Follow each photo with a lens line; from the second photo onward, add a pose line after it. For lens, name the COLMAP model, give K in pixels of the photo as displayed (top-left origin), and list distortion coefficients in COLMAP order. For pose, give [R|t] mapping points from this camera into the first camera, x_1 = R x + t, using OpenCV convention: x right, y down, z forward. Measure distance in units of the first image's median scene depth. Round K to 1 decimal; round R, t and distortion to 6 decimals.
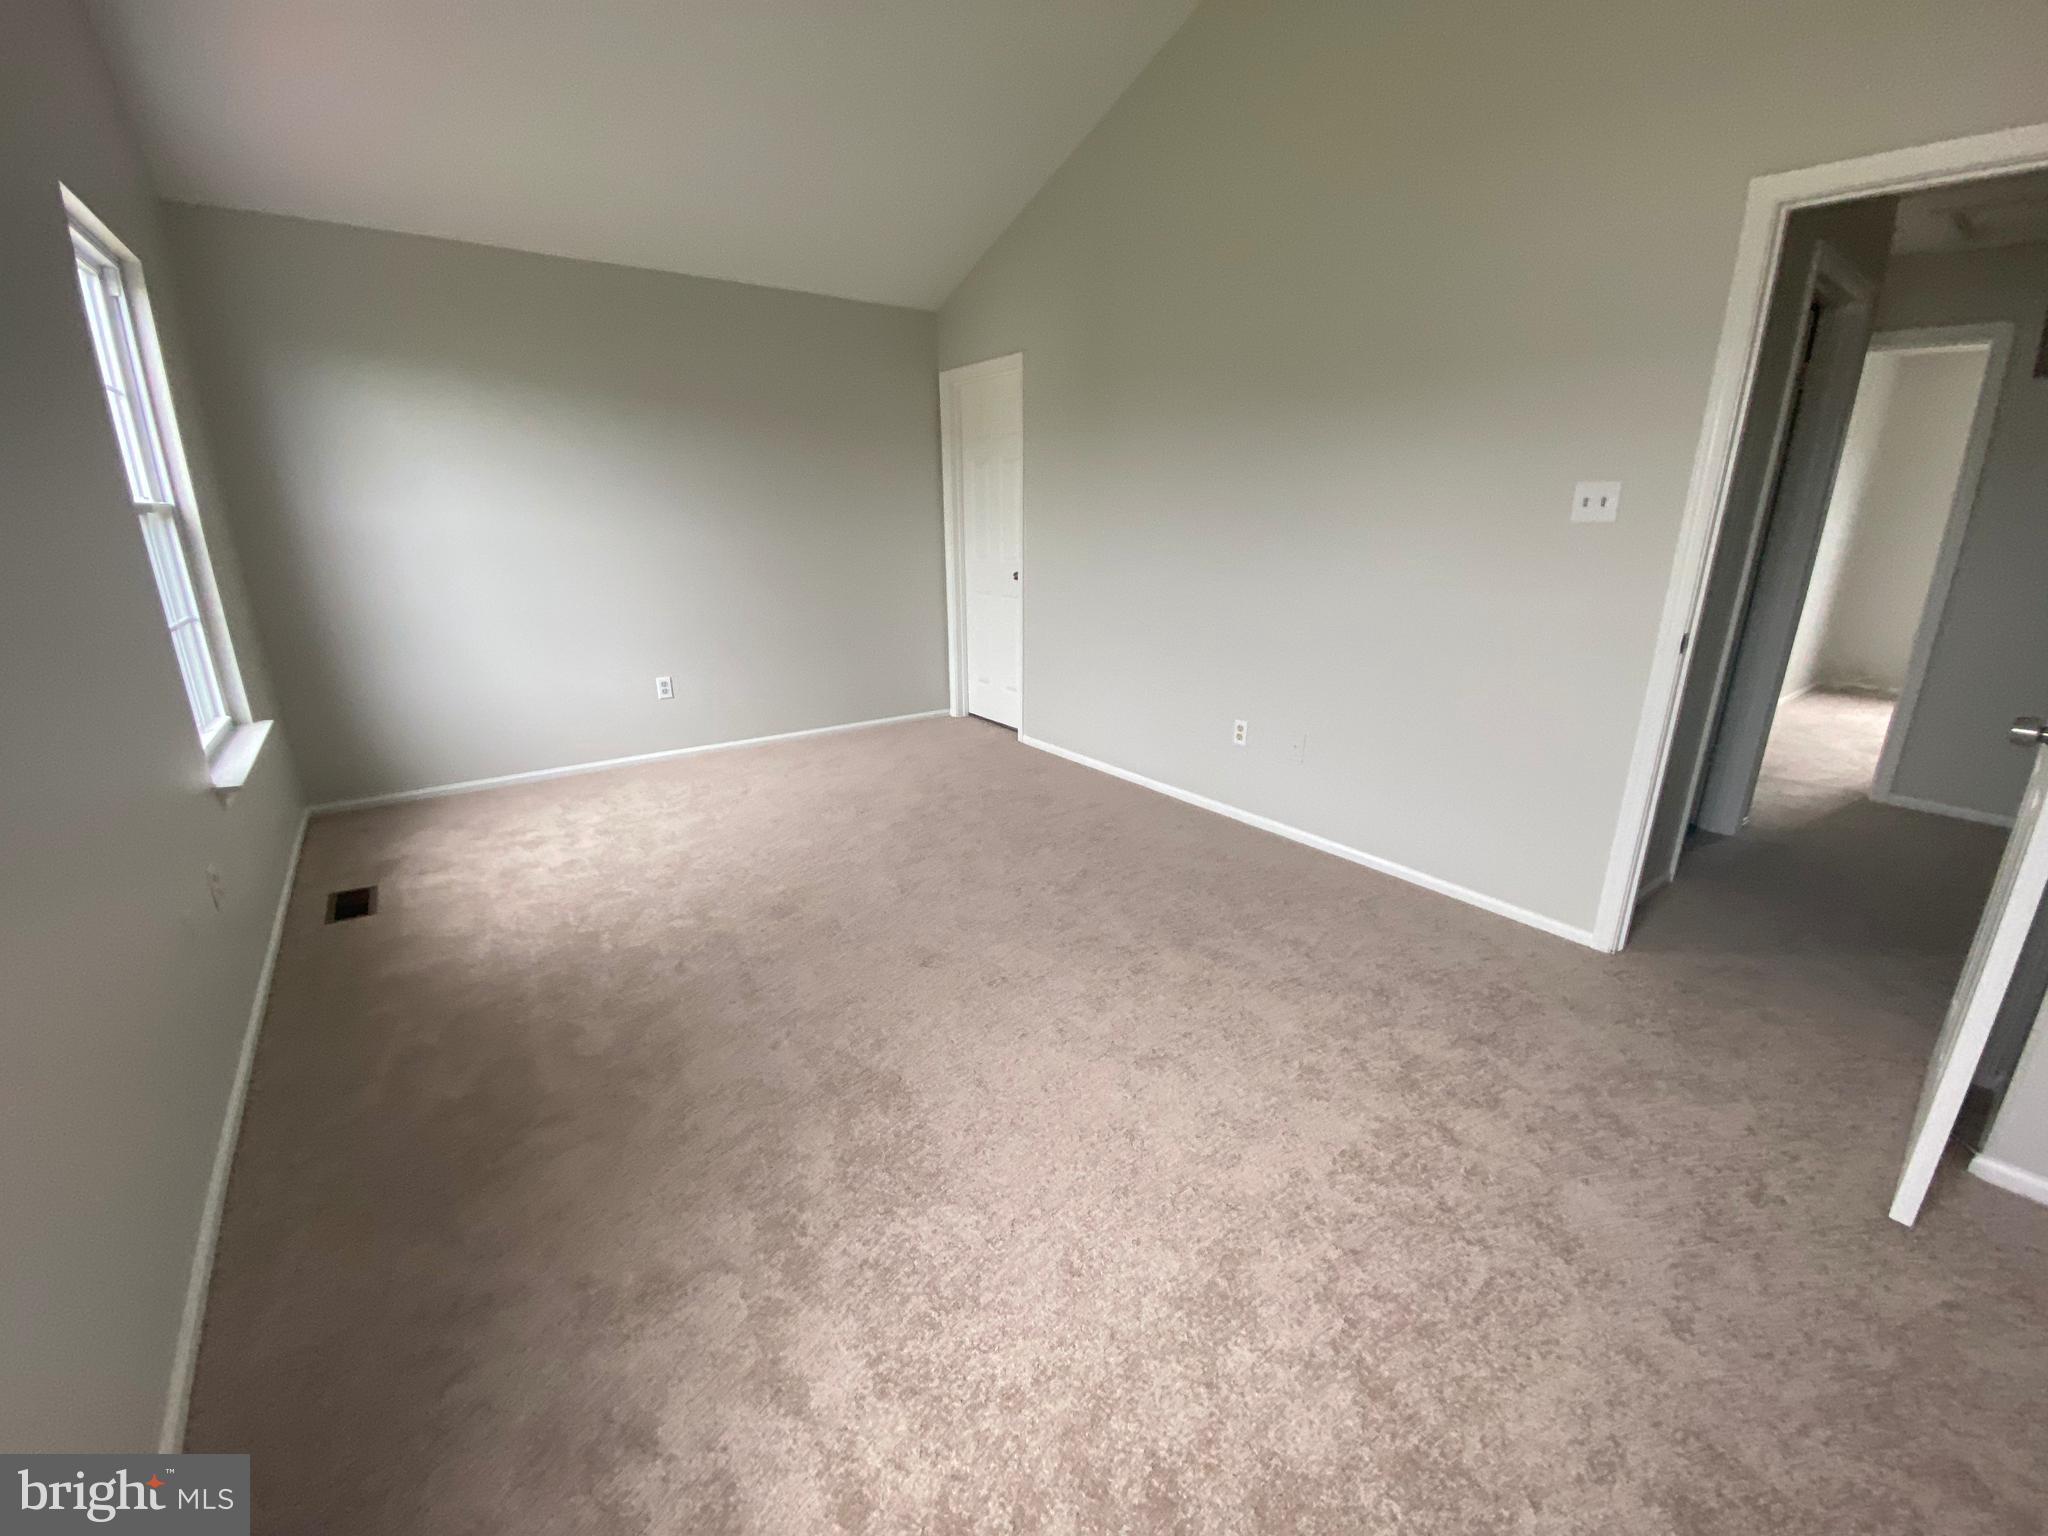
lens RADIAL K [[823.7, 0, 1025.7], [0, 823.7, 770.6], [0, 0, 1]] dist [0.014964, -0.017630]
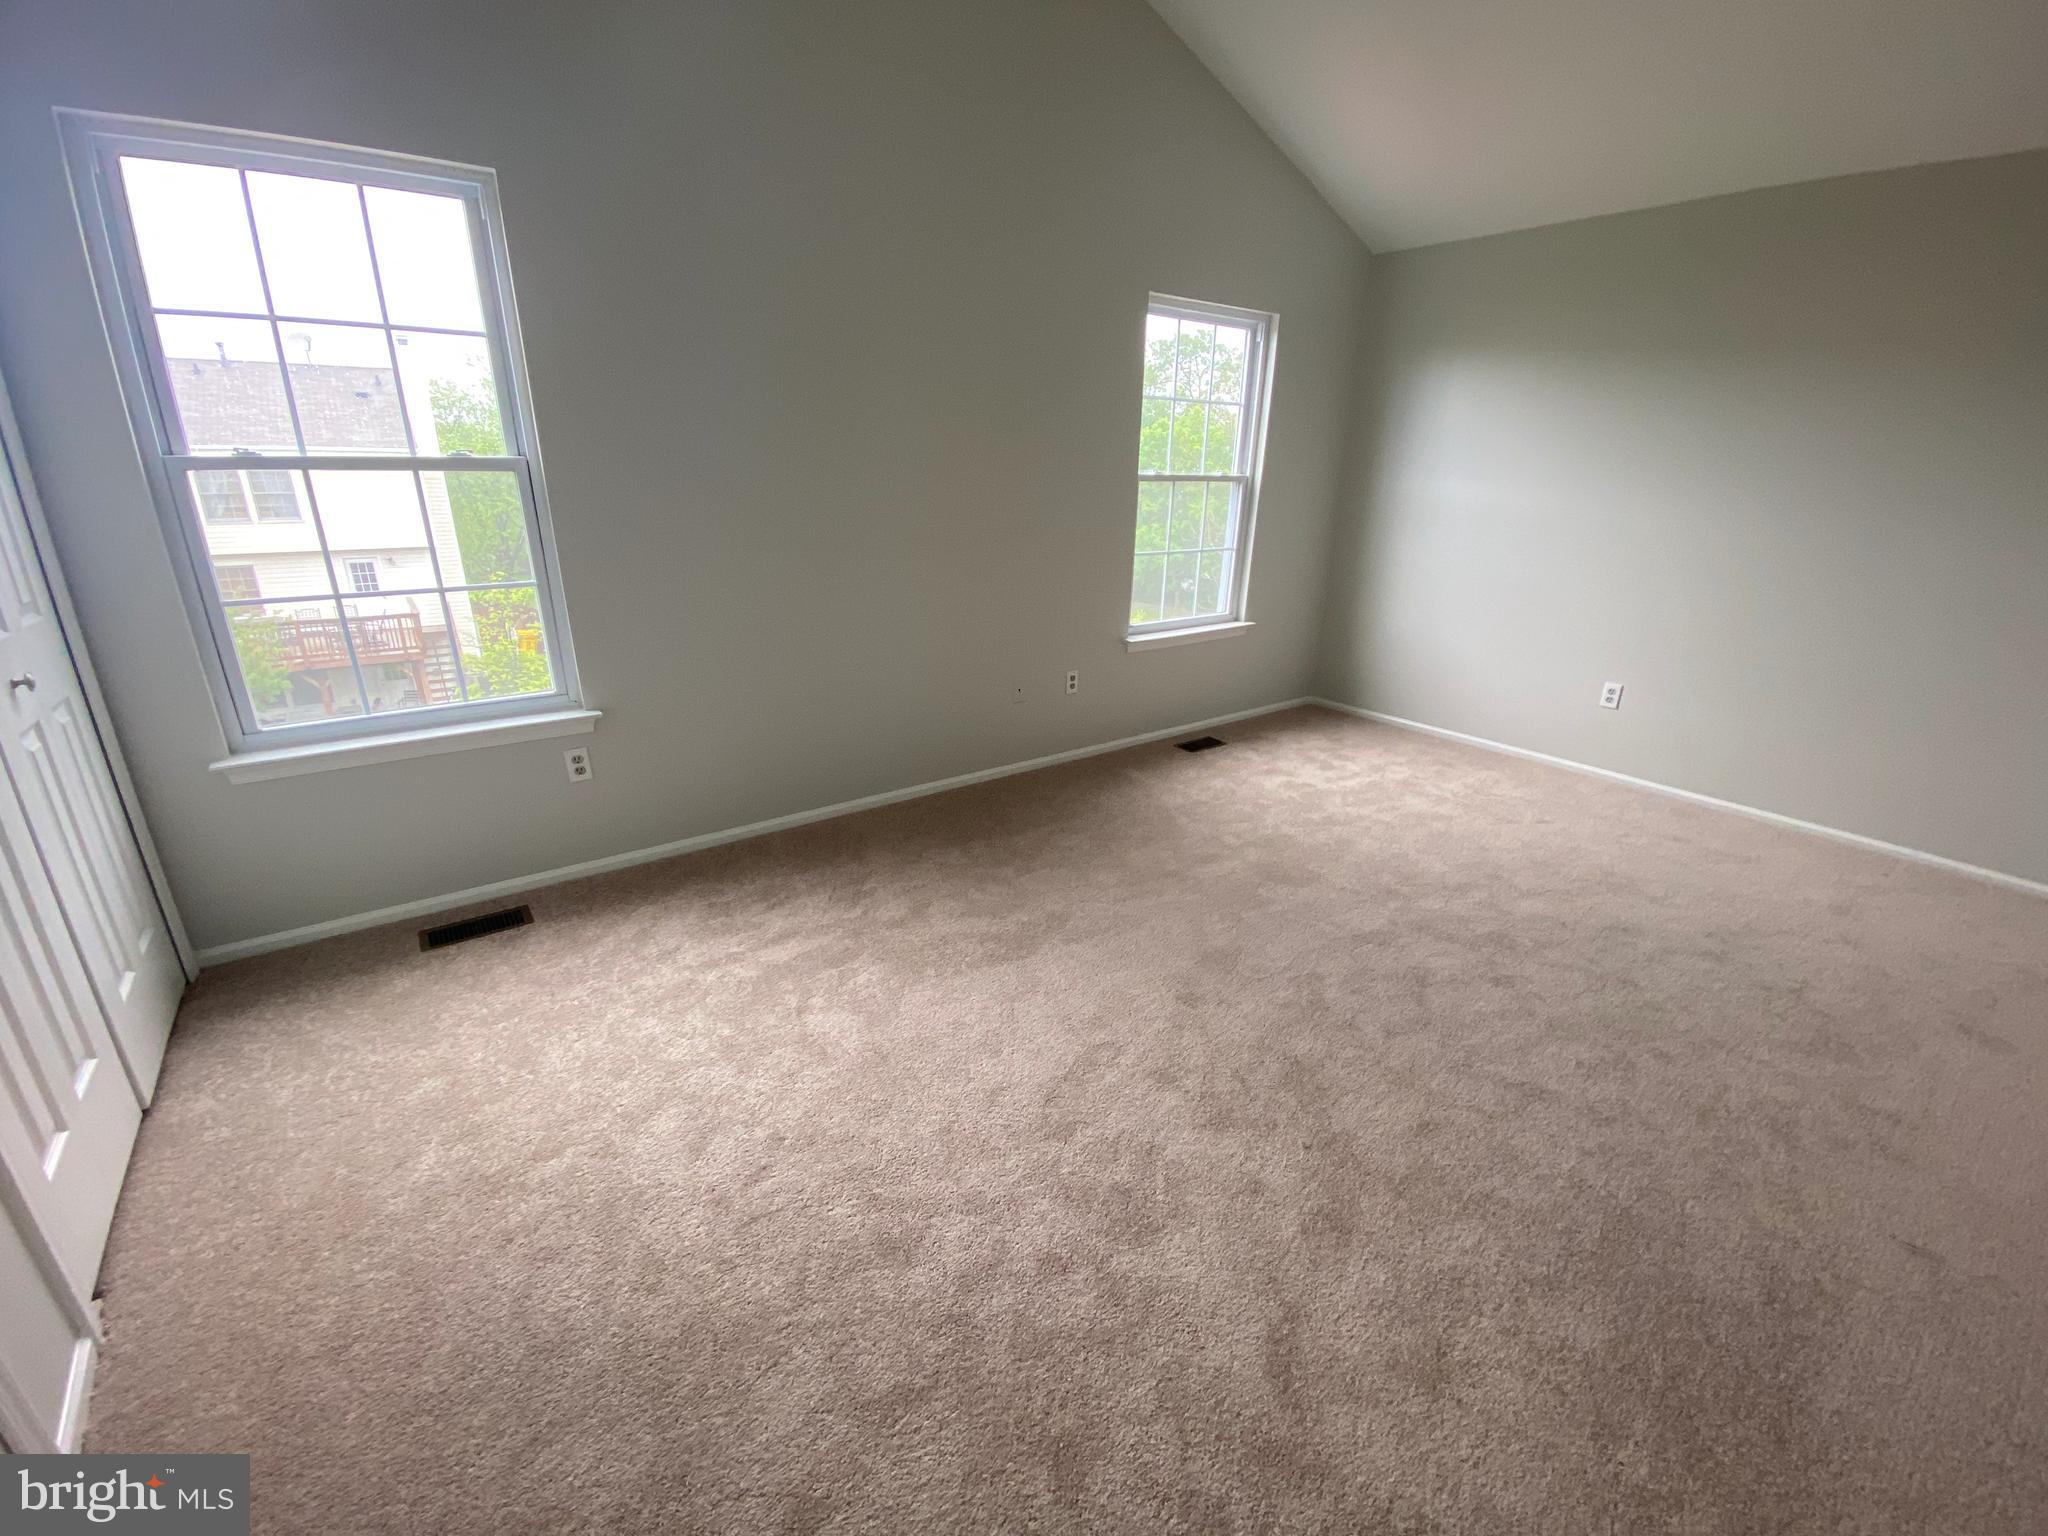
lens RADIAL K [[837.7, 0, 1027.5], [0, 837.7, 740.8], [0, 0, 1]] dist [0.028136, -0.023212]
pose [[-0.013239, 0.300403, -0.953721, 0.569897], [-0.307903, 0.906233, 0.289719, -0.167386], [0.951326, 0.297489, 0.080497, 0.484888]]
